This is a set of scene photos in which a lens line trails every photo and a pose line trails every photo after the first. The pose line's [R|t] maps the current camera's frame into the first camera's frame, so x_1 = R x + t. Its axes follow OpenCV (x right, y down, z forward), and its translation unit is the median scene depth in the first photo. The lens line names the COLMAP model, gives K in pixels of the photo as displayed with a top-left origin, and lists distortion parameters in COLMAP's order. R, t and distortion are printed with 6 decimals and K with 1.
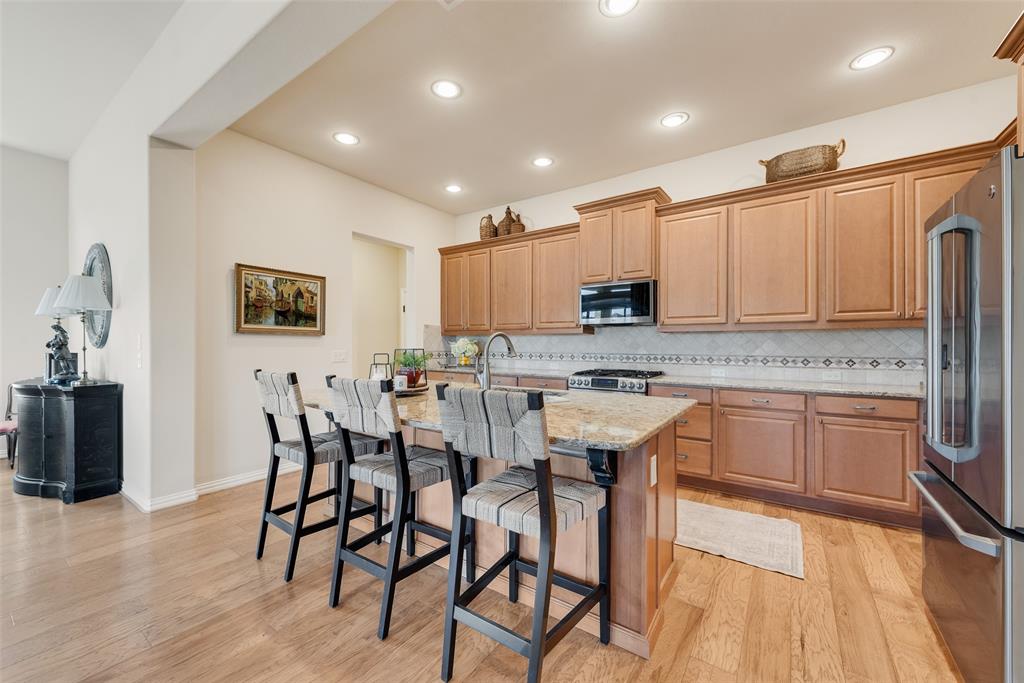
lens RADIAL K [[397.8, 0, 508.7], [0, 397.8, 344.0], [0, 0, 1]] dist [0.001071, -0.000149]
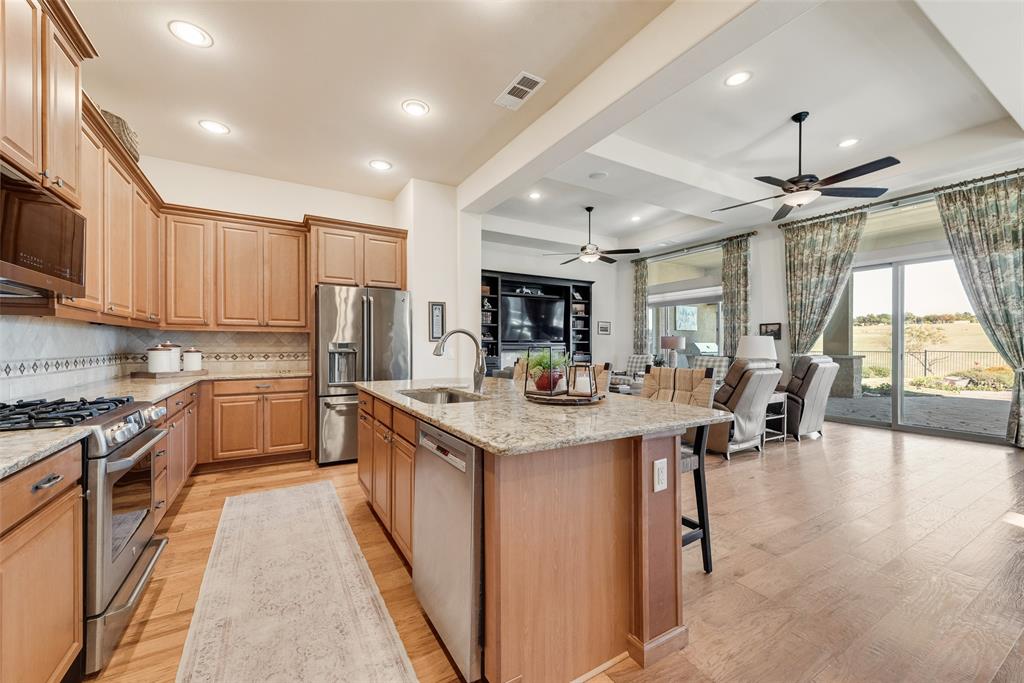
lens RADIAL K [[405.2, 0, 509.4], [0, 405.2, 346.8], [0, 0, 1]] dist [0.009205, -0.000380]
pose [[-0.915147, -0.000827, 0.403120, -0.394905], [0.001030, 0.999990, 0.004389, 0.005536], [-0.403119, 0.004432, -0.915137, 1.350671]]
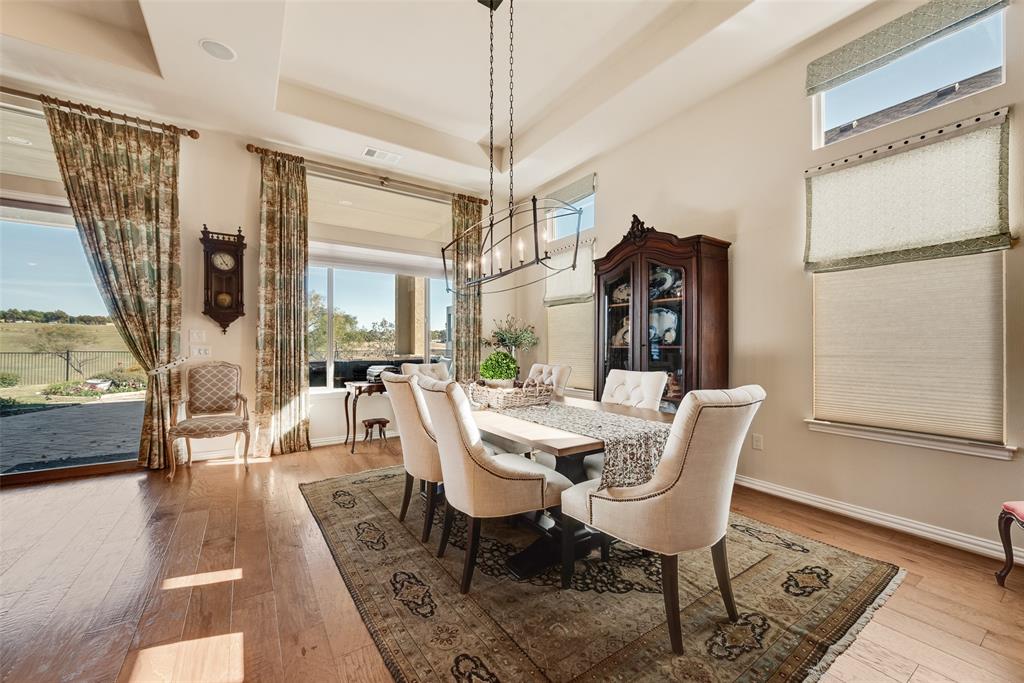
lens RADIAL K [[397.8, 0, 508.7], [0, 397.8, 344.0], [0, 0, 1]] dist [0.001071, -0.000149]
pose [[-0.361245, -0.004360, -0.932461, -0.753374], [-0.001071, 0.999990, -0.004261, 0.018407], [0.932470, -0.000541, -0.361246, 0.679554]]
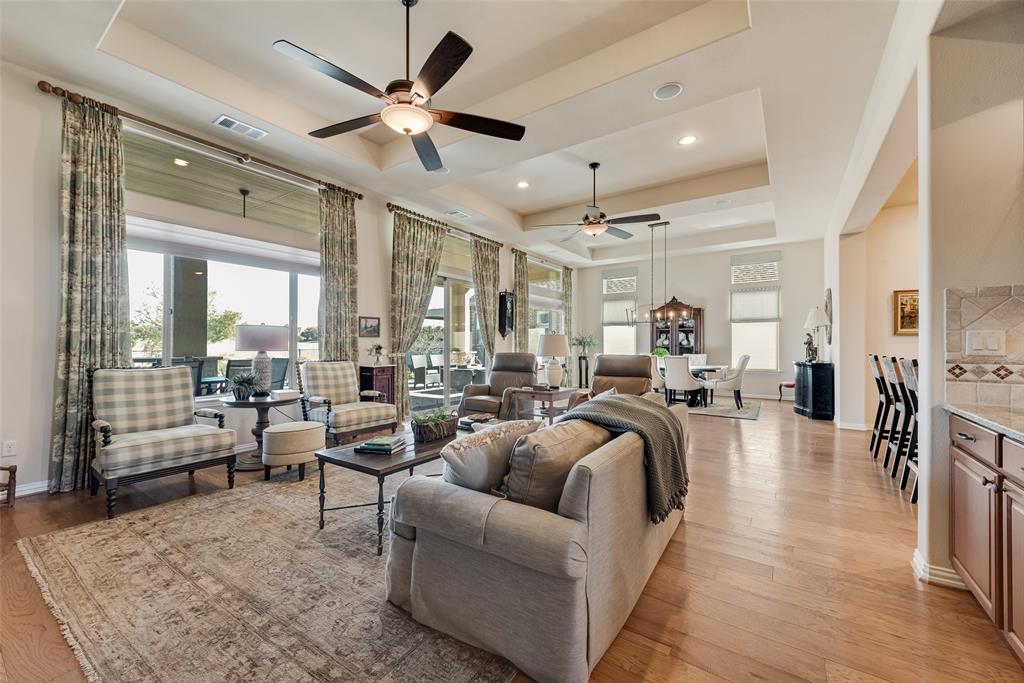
lens RADIAL K [[397.8, 0, 508.7], [0, 397.8, 344.0], [0, 0, 1]] dist [0.001071, -0.000149]
pose [[0.003754, -0.001858, -0.999991, 0.872092], [0.000008, 0.999998, -0.001858, 0.011014], [0.999993, -0.000001, 0.003754, -0.525000]]
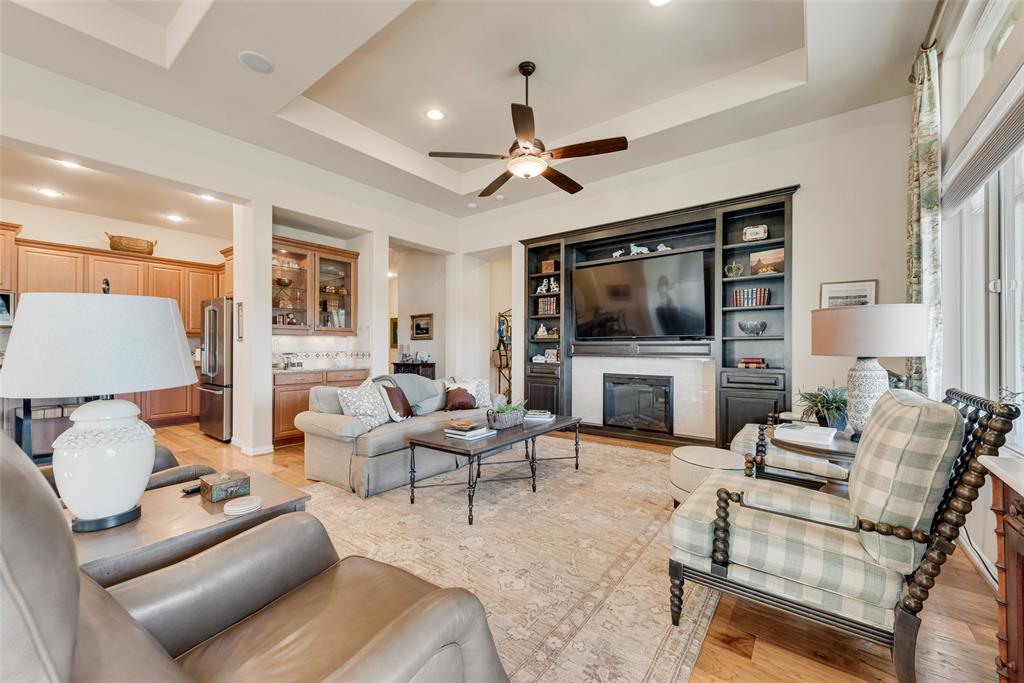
lens RADIAL K [[405.0, 0, 500.9], [0, 405.0, 343.7], [0, 0, 1]] dist [0.001001, -0.000015]
pose [[0.048305, 0.012019, 0.998760, -0.965543], [0.000341, 0.999927, -0.012049, 0.018401], [-0.998833, 0.000922, 0.048297, -0.710434]]
